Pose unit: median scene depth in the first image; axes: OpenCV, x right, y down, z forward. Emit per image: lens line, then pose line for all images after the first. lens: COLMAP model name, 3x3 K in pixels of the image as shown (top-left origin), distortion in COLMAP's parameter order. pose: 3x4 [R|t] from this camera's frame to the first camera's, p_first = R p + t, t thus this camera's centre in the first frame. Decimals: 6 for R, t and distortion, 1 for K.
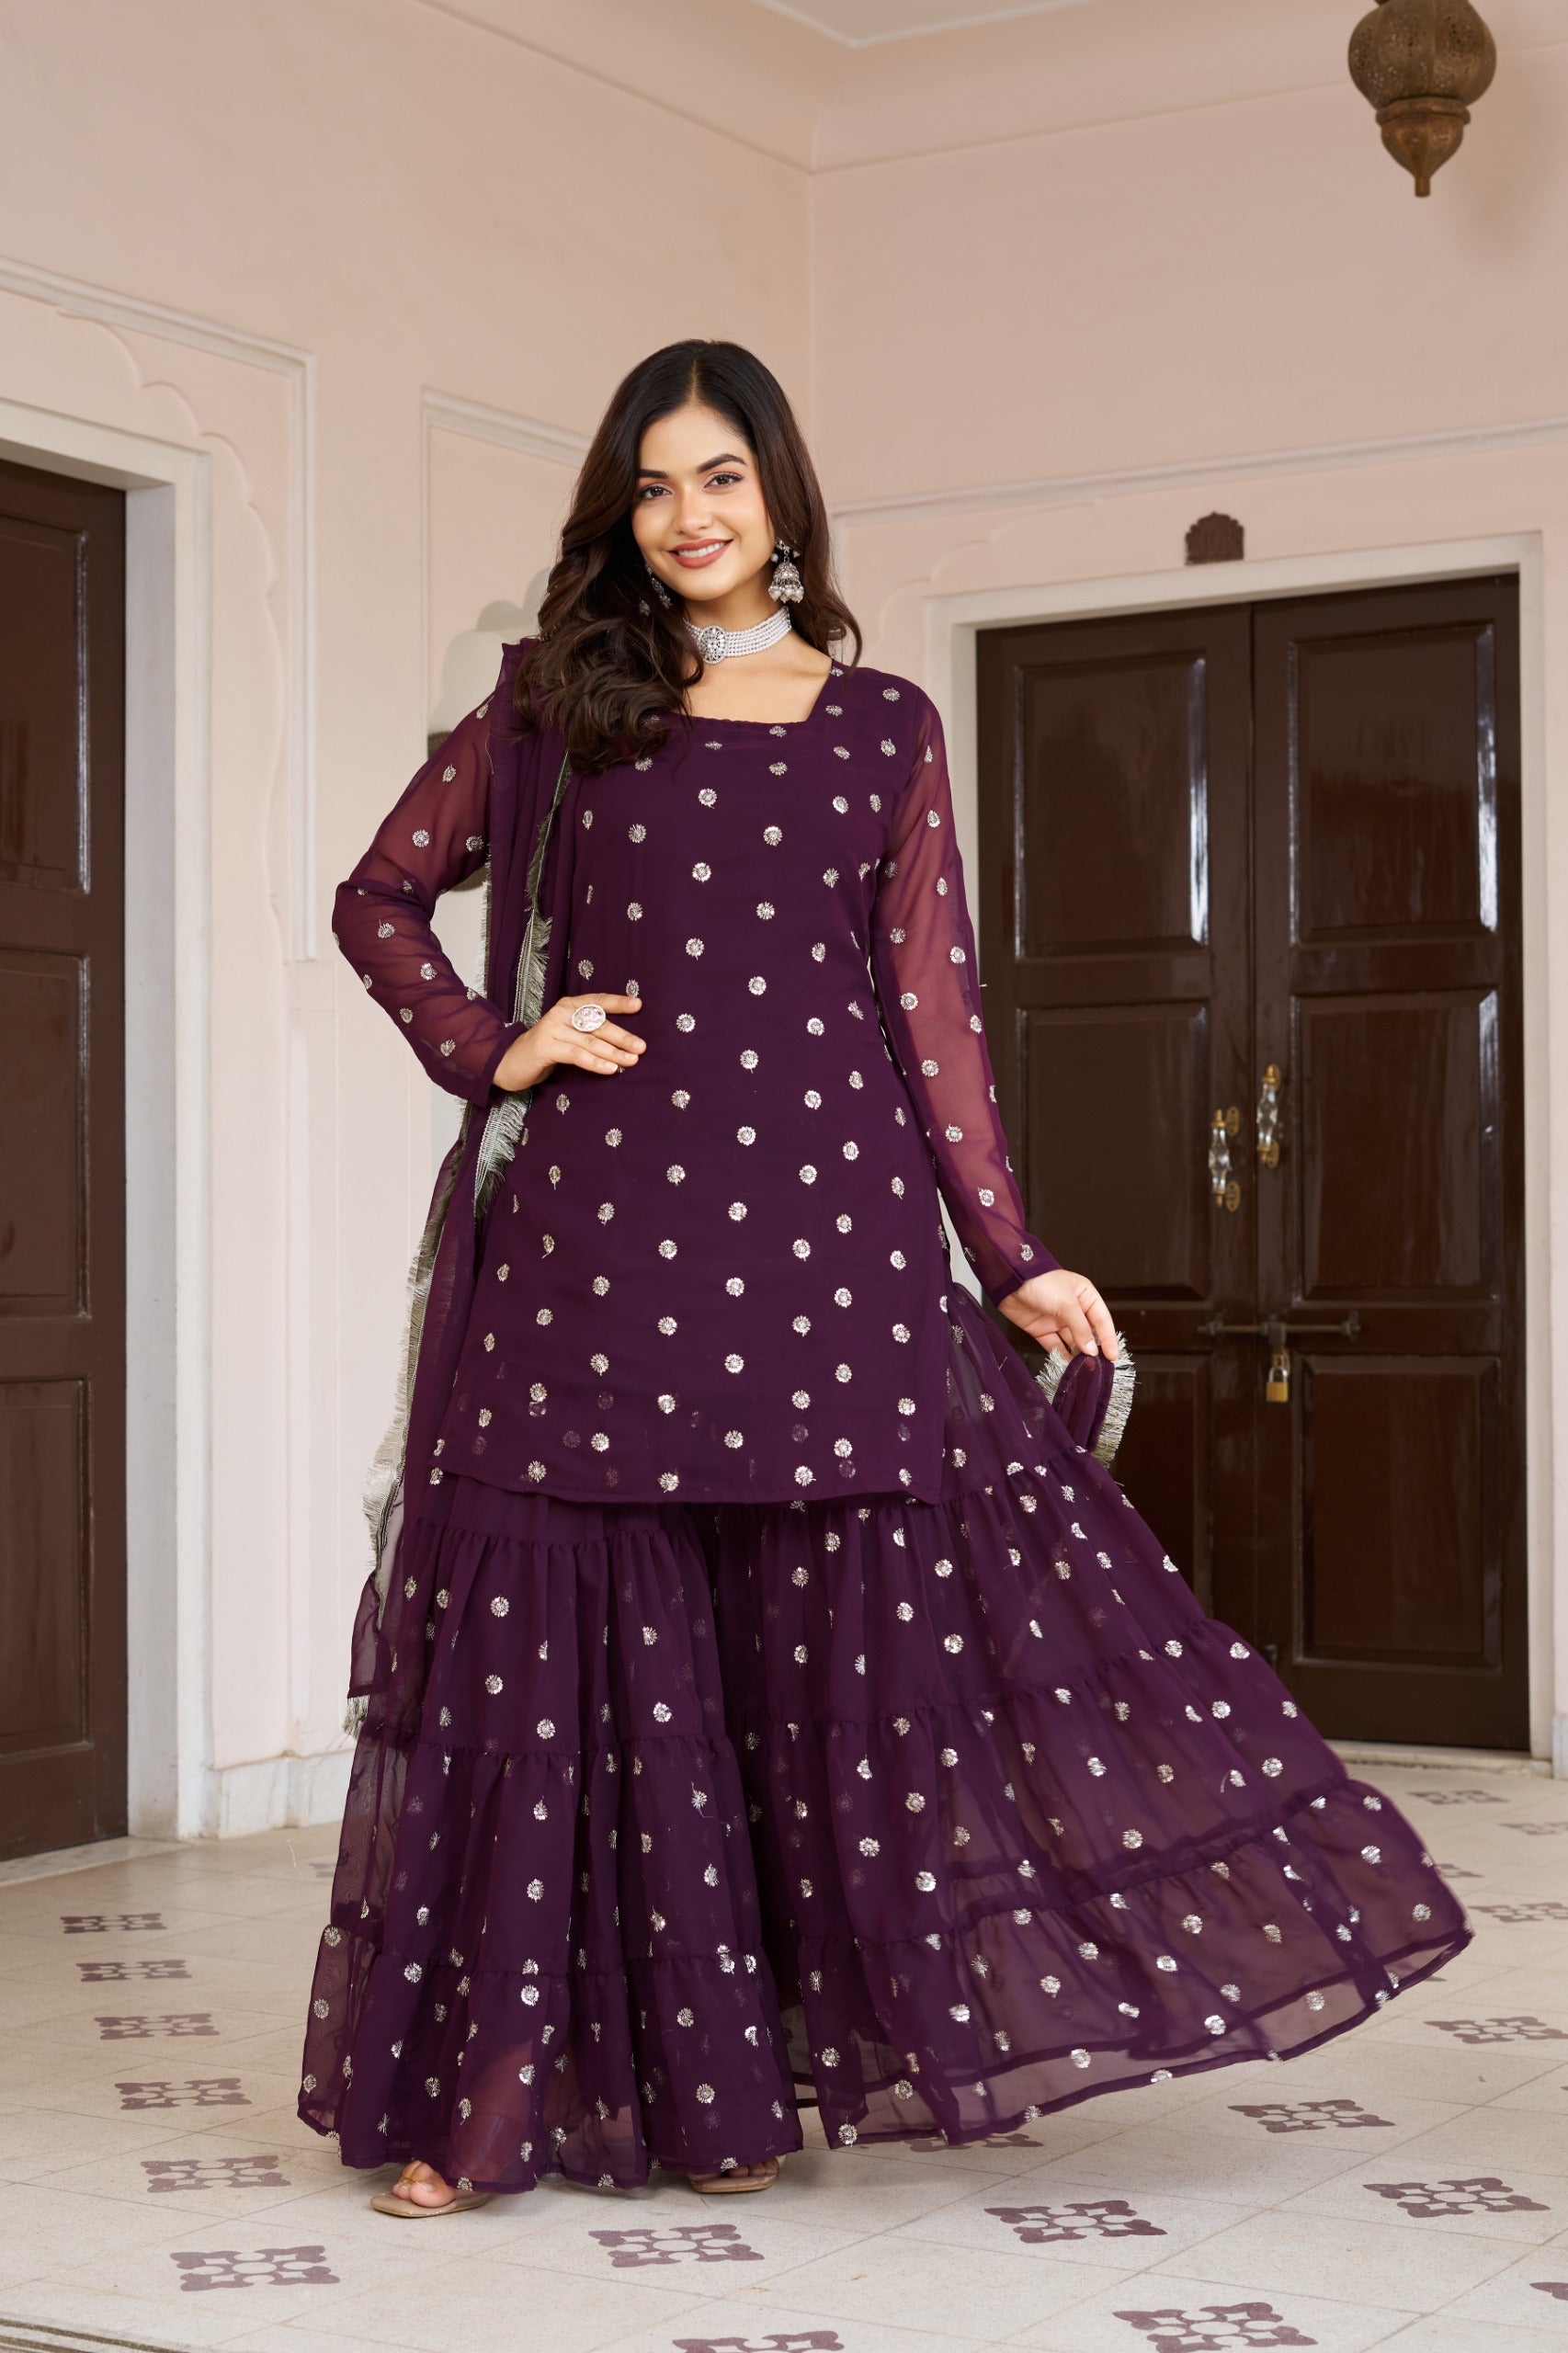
lens RADIAL K [[6476.4, 0, 784.0], [0, 6476.4, 1176.5], [0, 0, 1]] dist [0.000125, -0.048392]
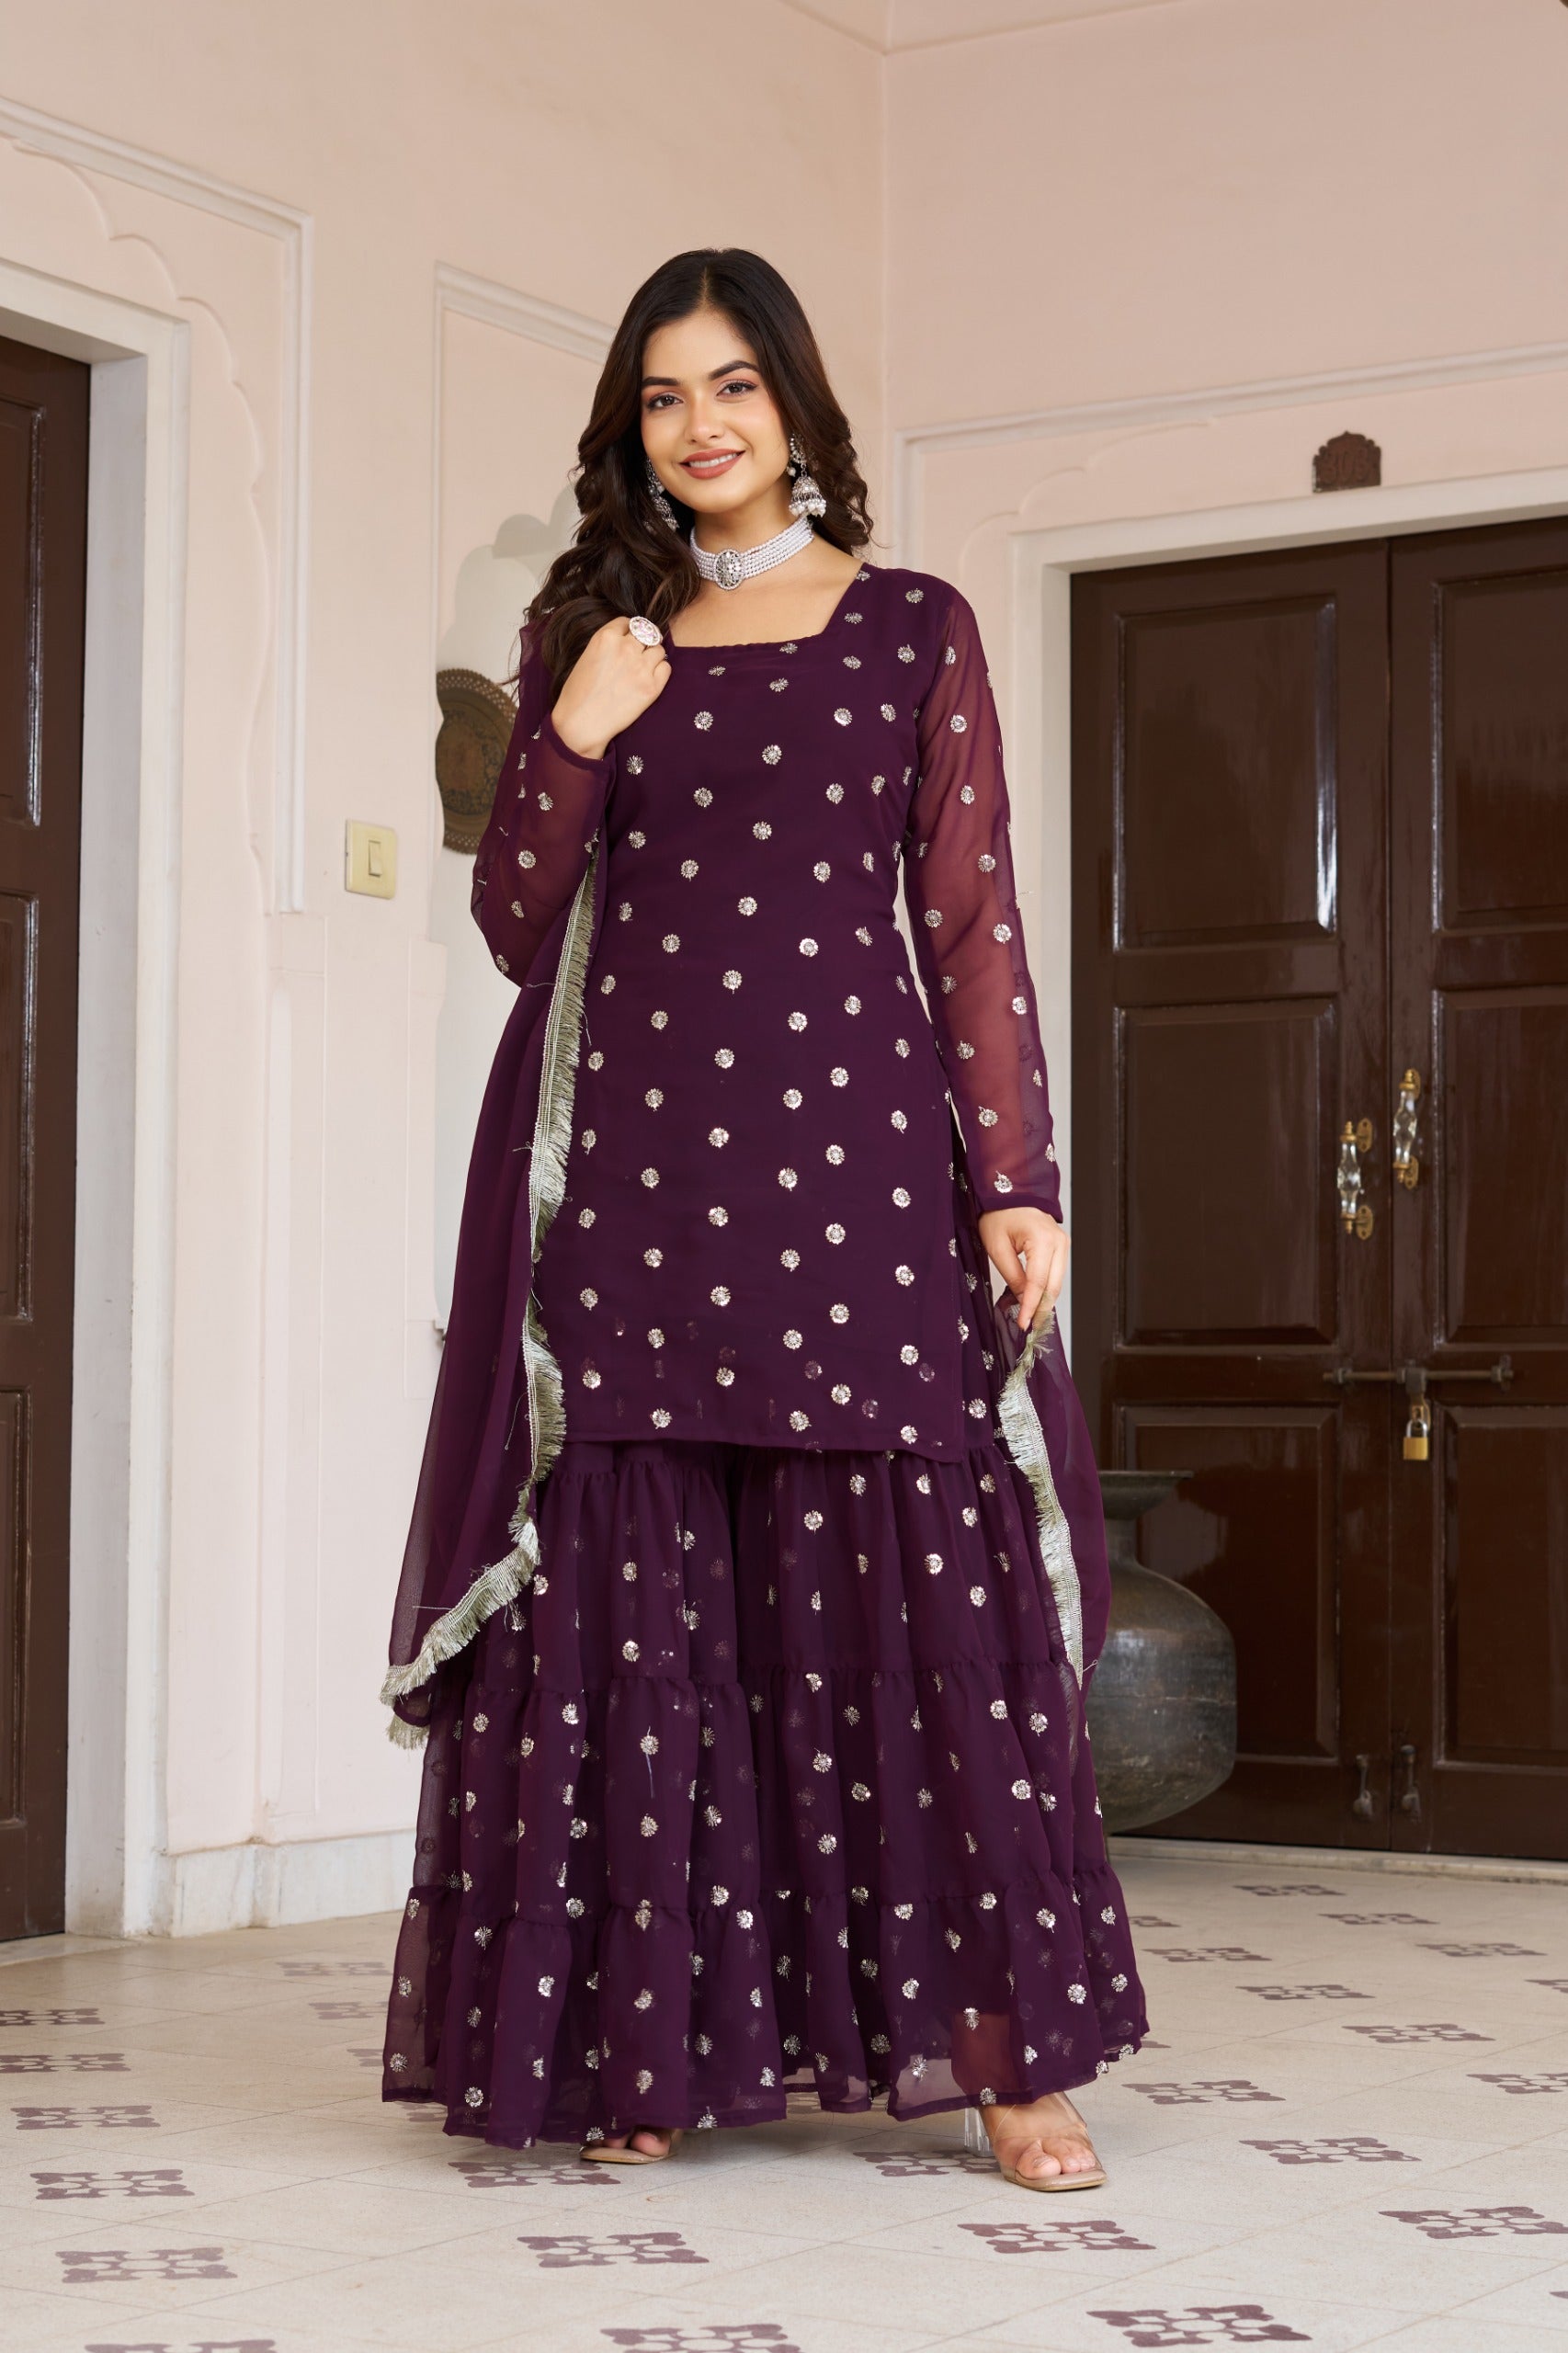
lens RADIAL K [[6476.4, 0, 784.0], [0, 6476.4, 1176.5], [0, 0, 1]] dist [0.000125, -0.048392]
pose [[0.999936, 0.009821, -0.005553, -0.003308], [-0.010209, 0.997149, -0.074768, 0.064294], [0.004802, 0.074820, 0.997186, 0.144850]]
